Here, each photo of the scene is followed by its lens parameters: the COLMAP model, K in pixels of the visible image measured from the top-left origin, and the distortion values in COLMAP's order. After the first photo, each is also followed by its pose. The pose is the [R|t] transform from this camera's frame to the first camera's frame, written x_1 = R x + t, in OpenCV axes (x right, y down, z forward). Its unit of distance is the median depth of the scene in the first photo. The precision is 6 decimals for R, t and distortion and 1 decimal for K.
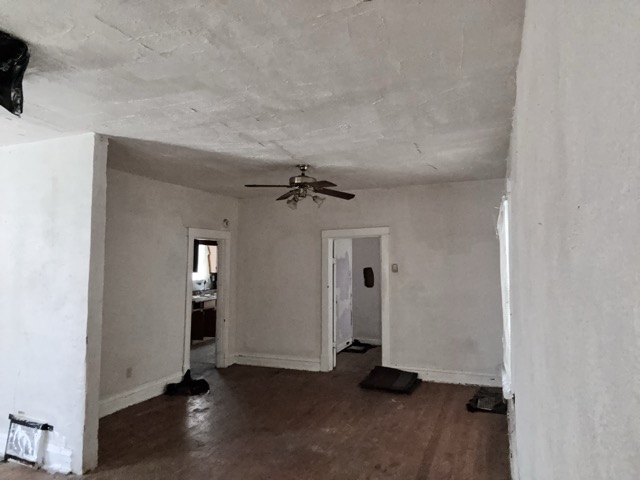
lens RADIAL K [[434.9, 0, 322.1], [0, 434.9, 235.6], [0, 0, 1]] dist [0.073588, -0.083846]
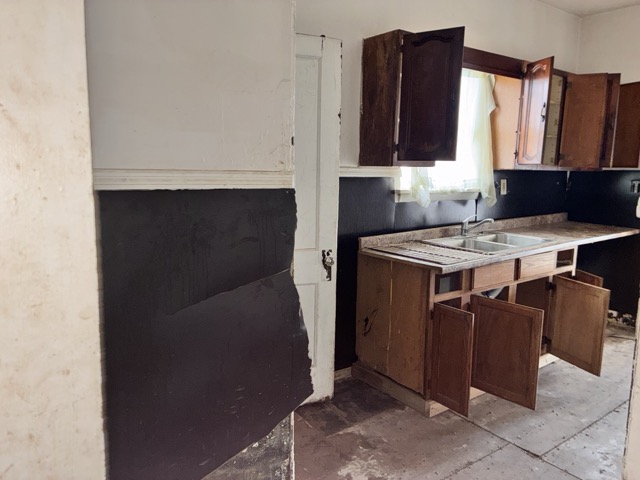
lens RADIAL K [[476.8, 0, 320.0], [0, 476.8, 240.0], [0, 0, 1]] dist [-0.033068, -0.001789]
pose [[0.839993, 0.081796, -0.536397, -0.299910], [0.019322, 0.983436, 0.180224, 0.123199], [0.542254, -0.161752, 0.824498, 1.096007]]
